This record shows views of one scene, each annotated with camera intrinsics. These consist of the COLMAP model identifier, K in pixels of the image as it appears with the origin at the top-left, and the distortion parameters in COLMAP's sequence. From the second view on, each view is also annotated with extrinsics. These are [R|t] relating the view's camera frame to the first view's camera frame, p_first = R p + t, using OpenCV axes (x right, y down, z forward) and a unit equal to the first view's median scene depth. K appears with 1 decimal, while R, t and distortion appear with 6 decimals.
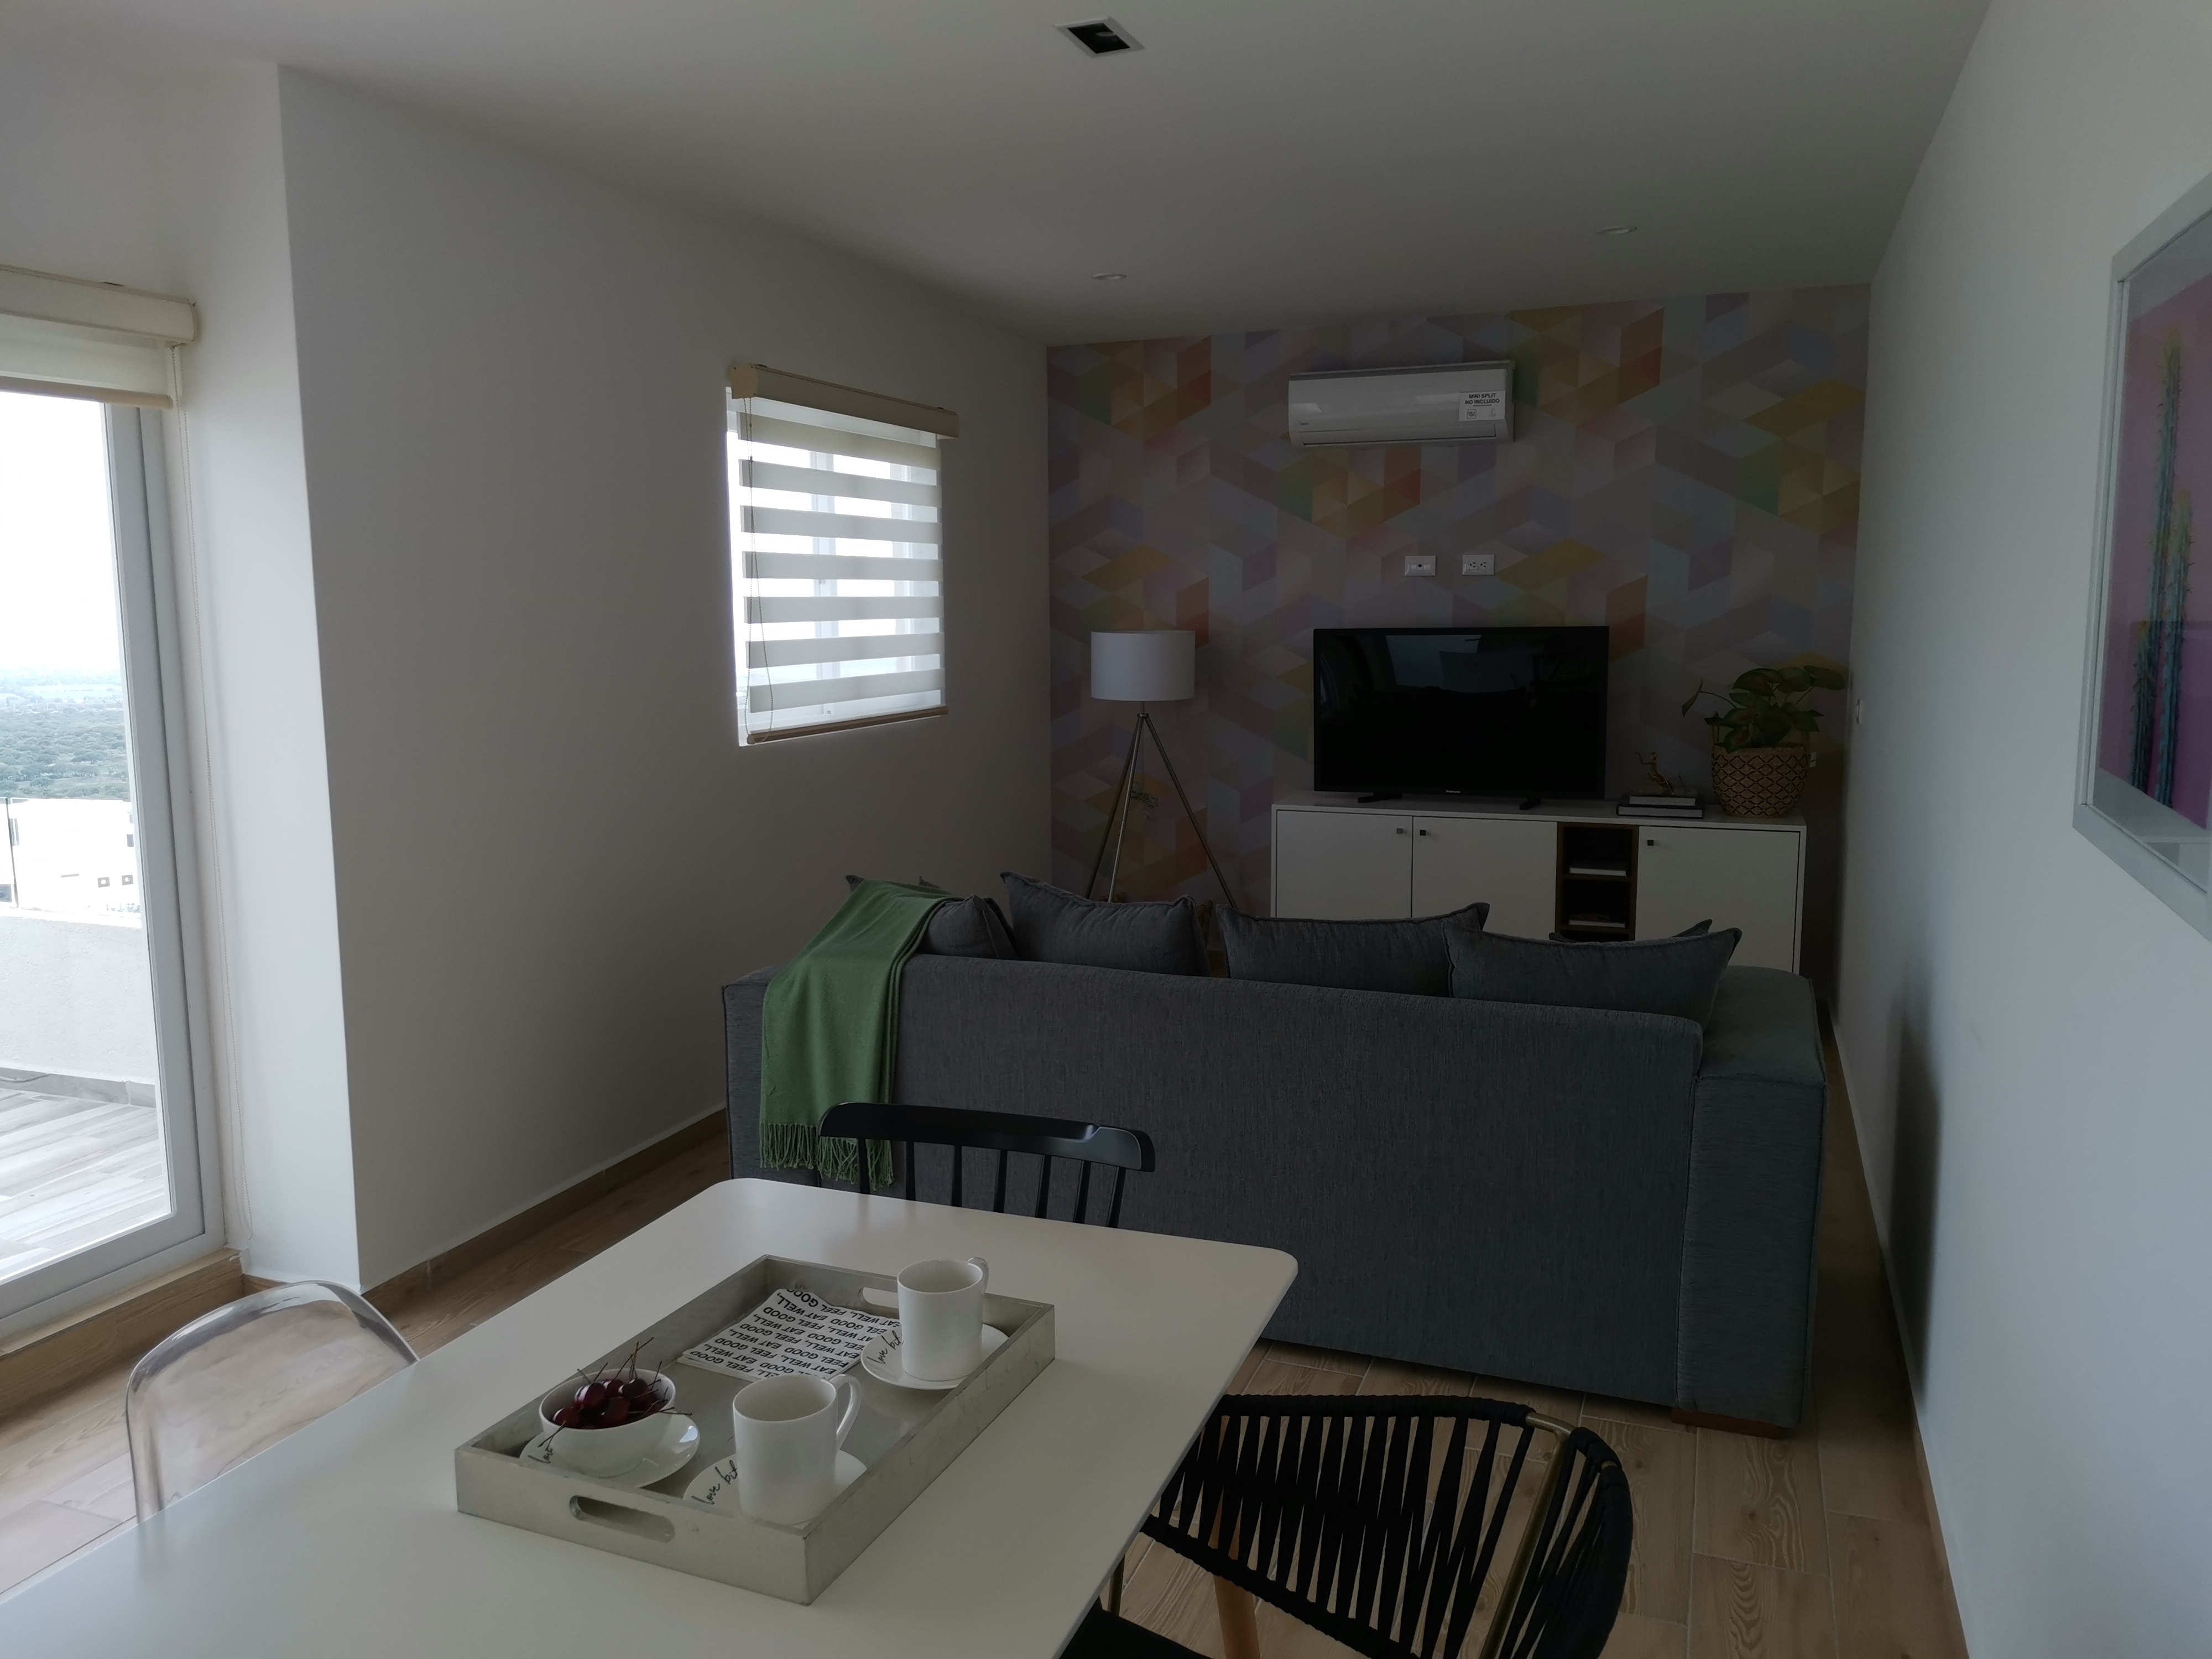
lens RADIAL K [[1656.4, 0, 1104.9], [0, 1656.4, 830.0], [0, 0, 1]] dist [0.060821, -0.042506]
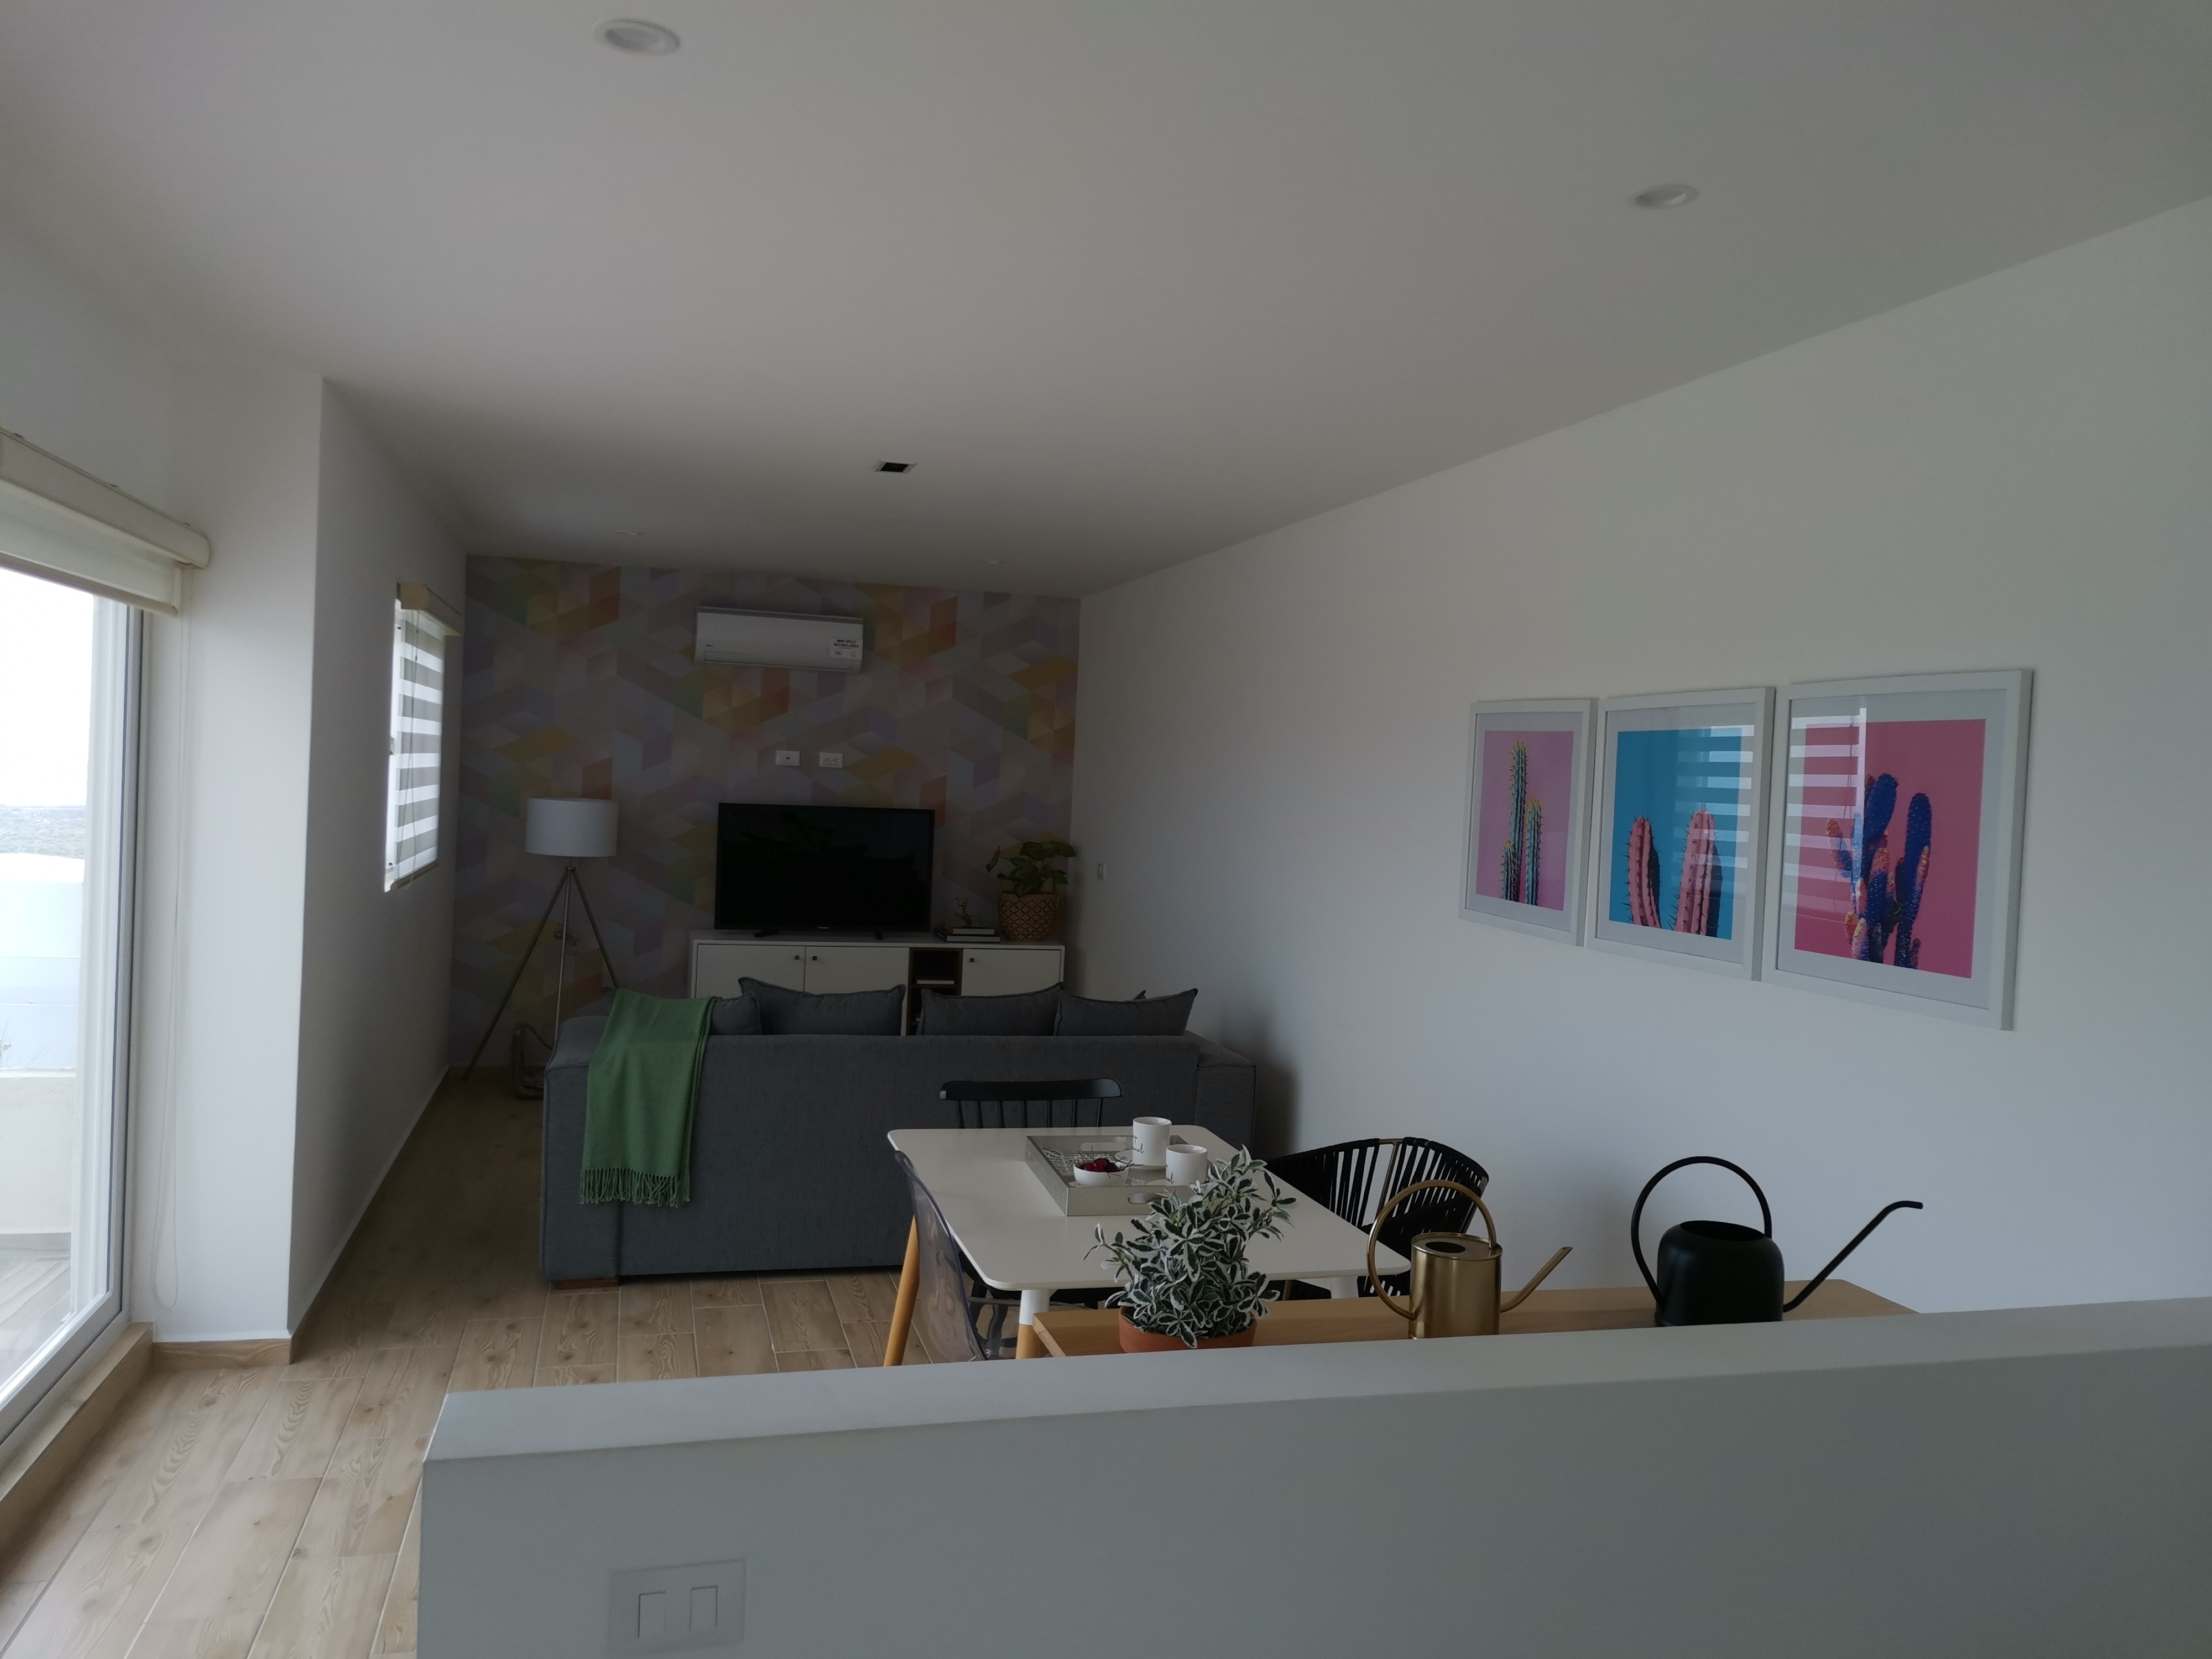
lens RADIAL K [[1656.4, 0, 1109.4], [0, 1656.4, 822.7], [0, 0, 1]] dist [0.060821, -0.042506]
pose [[0.796986, 0.026700, 0.603407, -0.427998], [0.032947, 0.995613, -0.087571, 0.017975], [-0.603098, 0.089674, 0.792610, -0.213772]]
